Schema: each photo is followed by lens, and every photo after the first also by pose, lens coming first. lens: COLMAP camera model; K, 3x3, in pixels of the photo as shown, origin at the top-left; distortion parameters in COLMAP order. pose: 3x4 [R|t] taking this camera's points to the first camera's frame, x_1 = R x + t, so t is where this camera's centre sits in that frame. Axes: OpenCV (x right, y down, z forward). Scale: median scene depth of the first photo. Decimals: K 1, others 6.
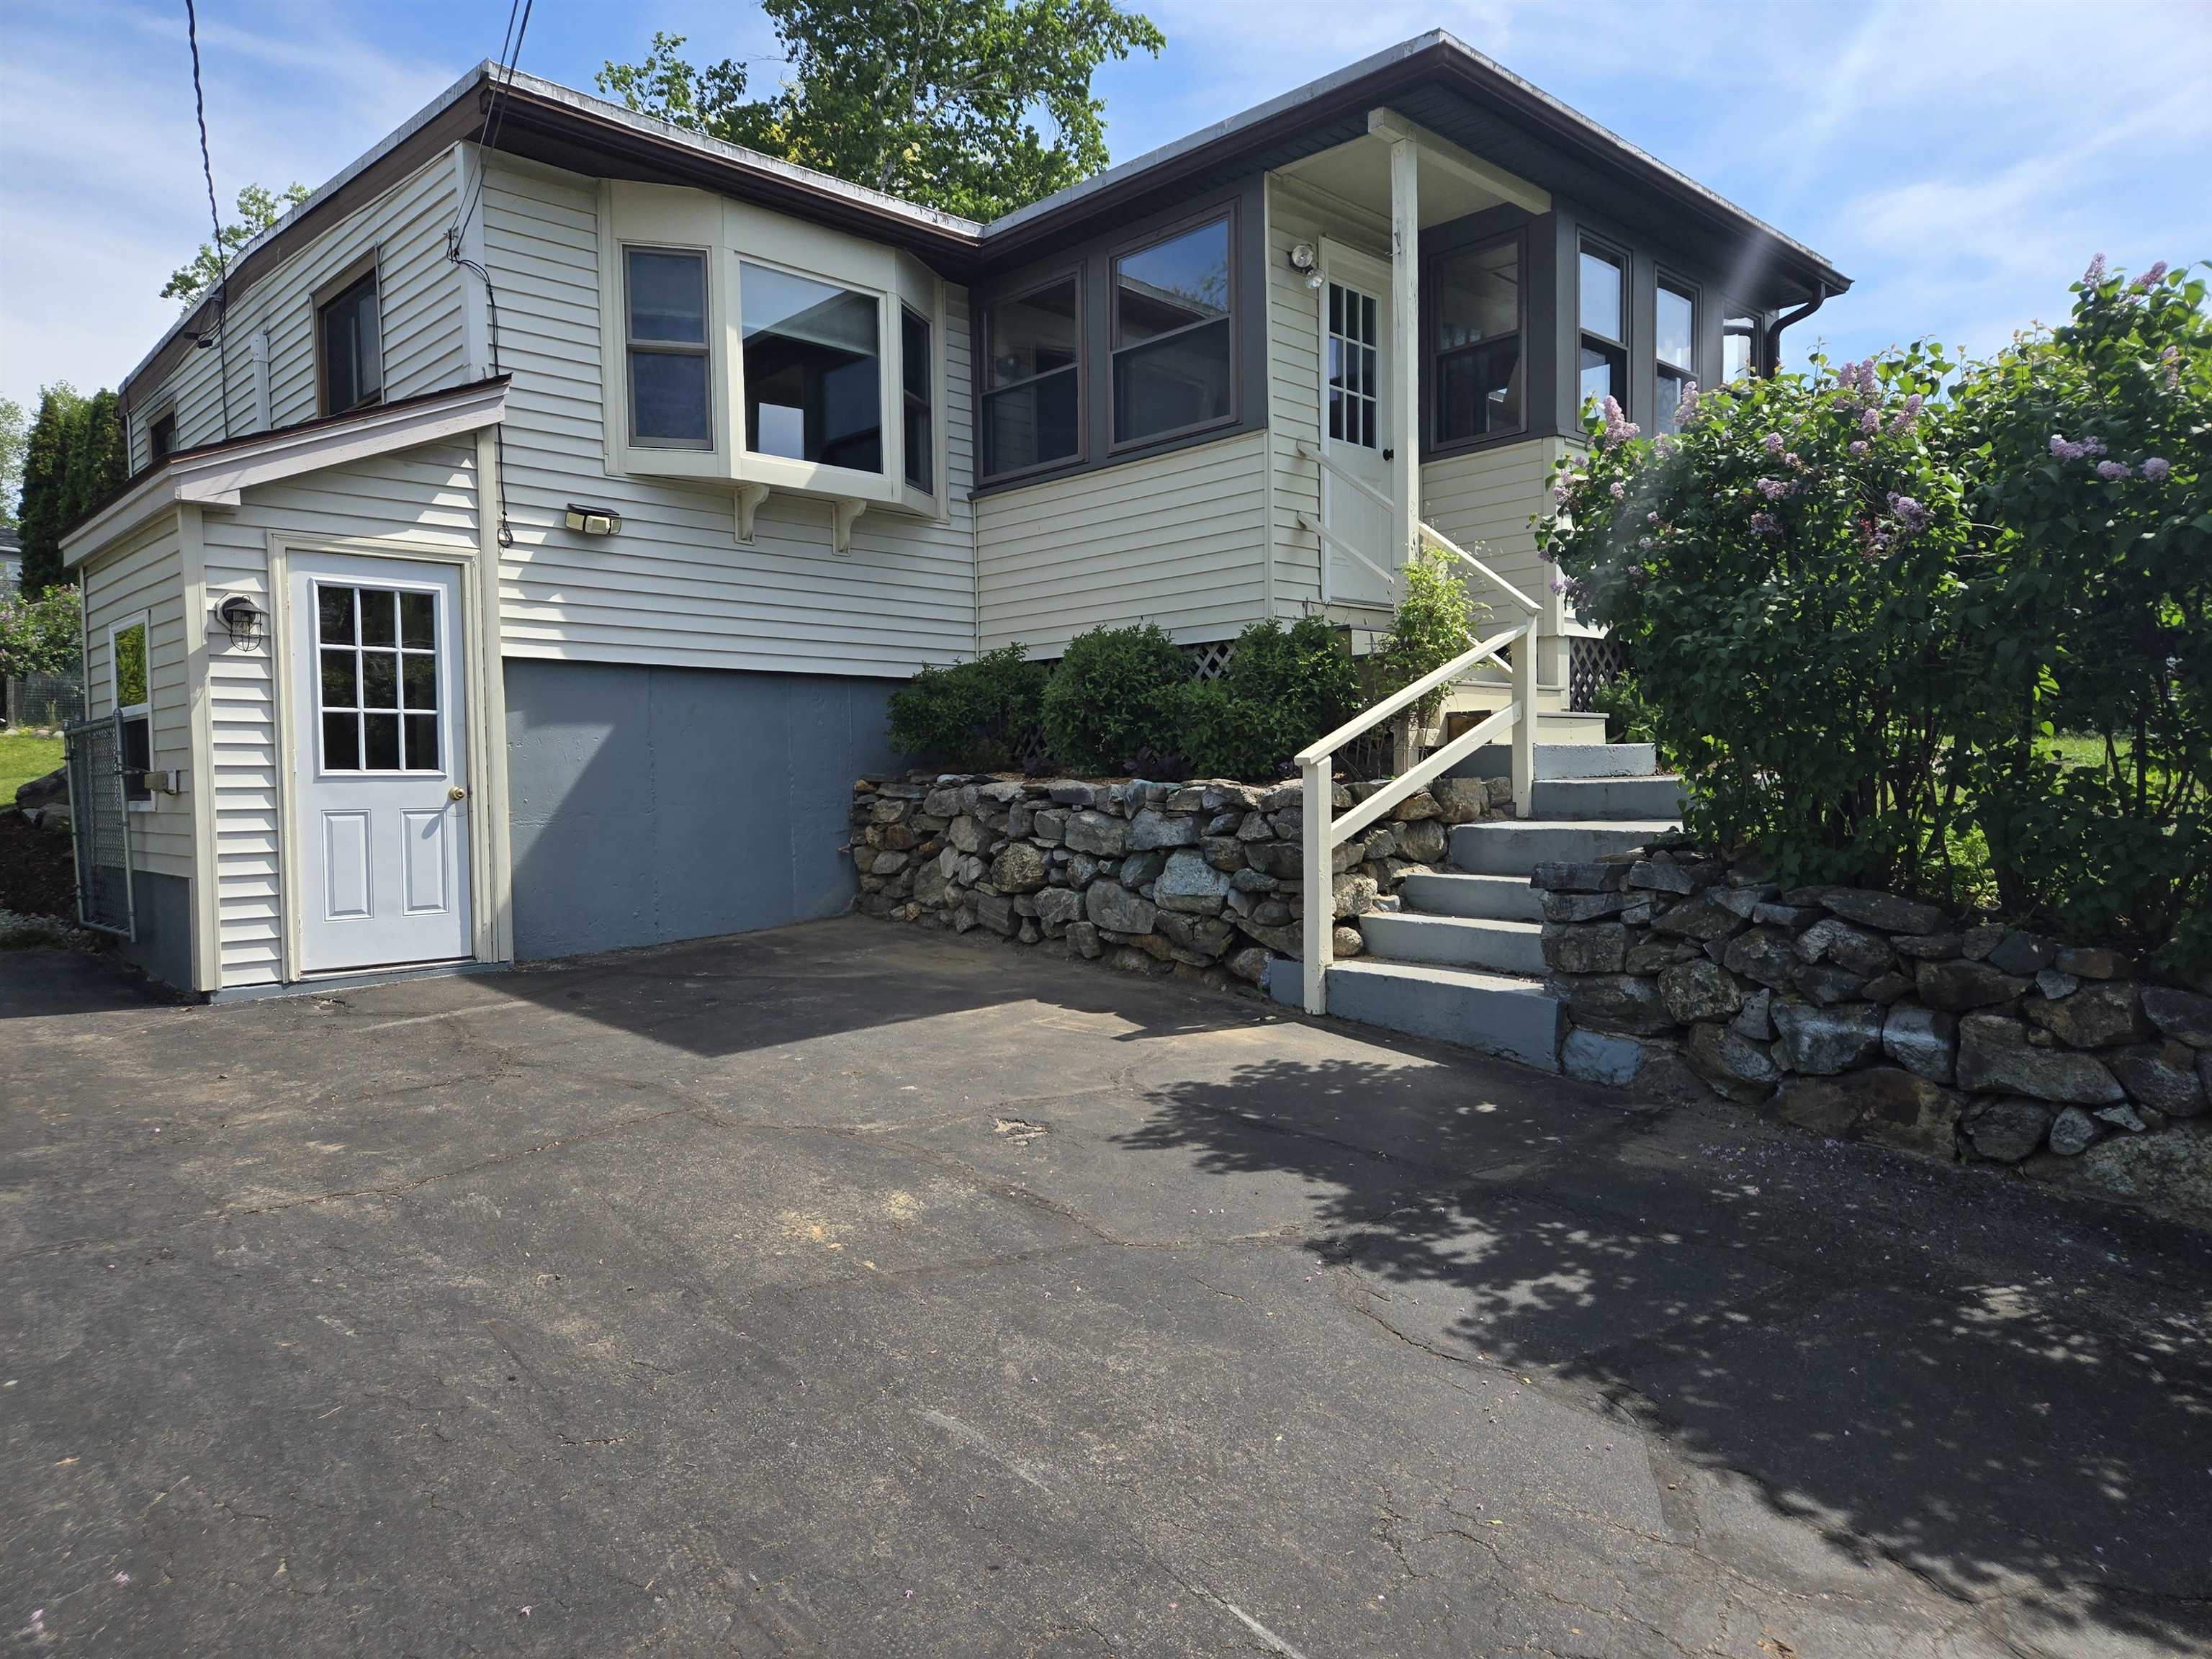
lens RADIAL K [[1488.0, 0, 1110.0], [0, 1488.0, 832.1], [0, 0, 1]] dist [0.058937, -0.037562]
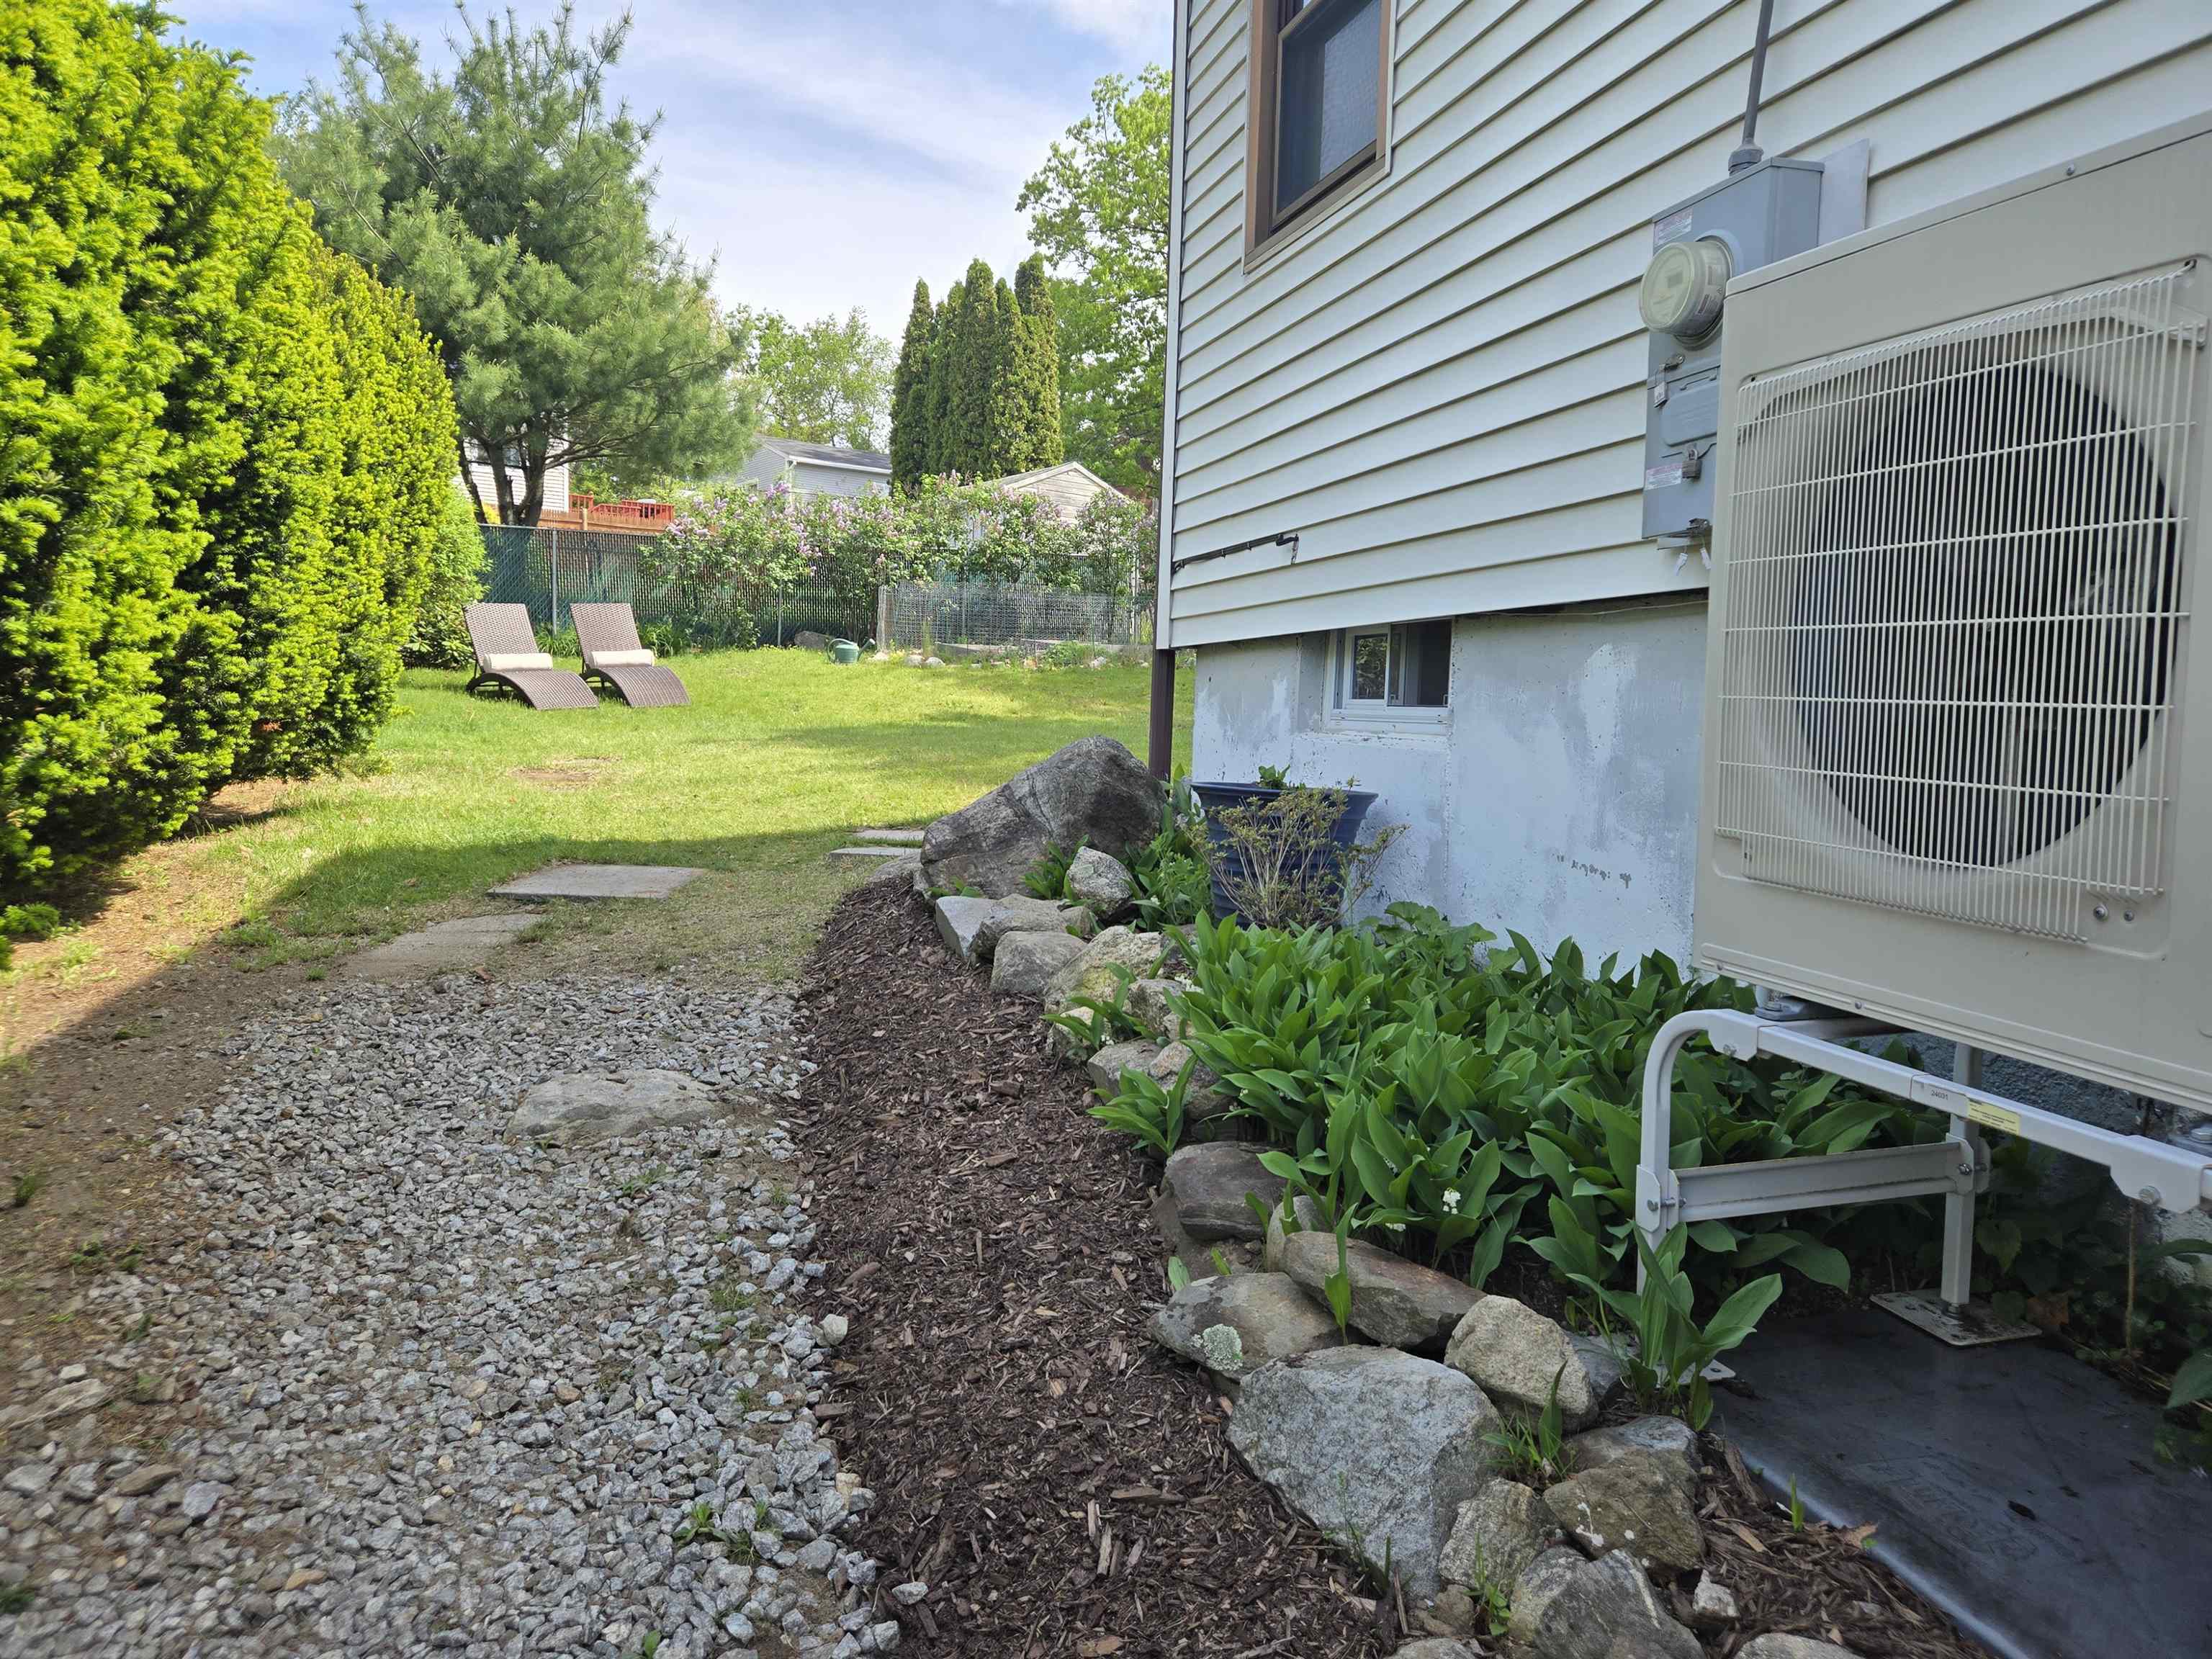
lens RADIAL K [[1488.0, 0, 1104.4], [0, 1488.0, 827.8], [0, 0, 1]] dist [0.058937, -0.037562]
pose [[0.889604, 0.058091, -0.453023, -0.229093], [-0.036420, 0.997742, 0.056423, -0.022020], [0.455278, -0.033696, 0.889711, 0.309431]]
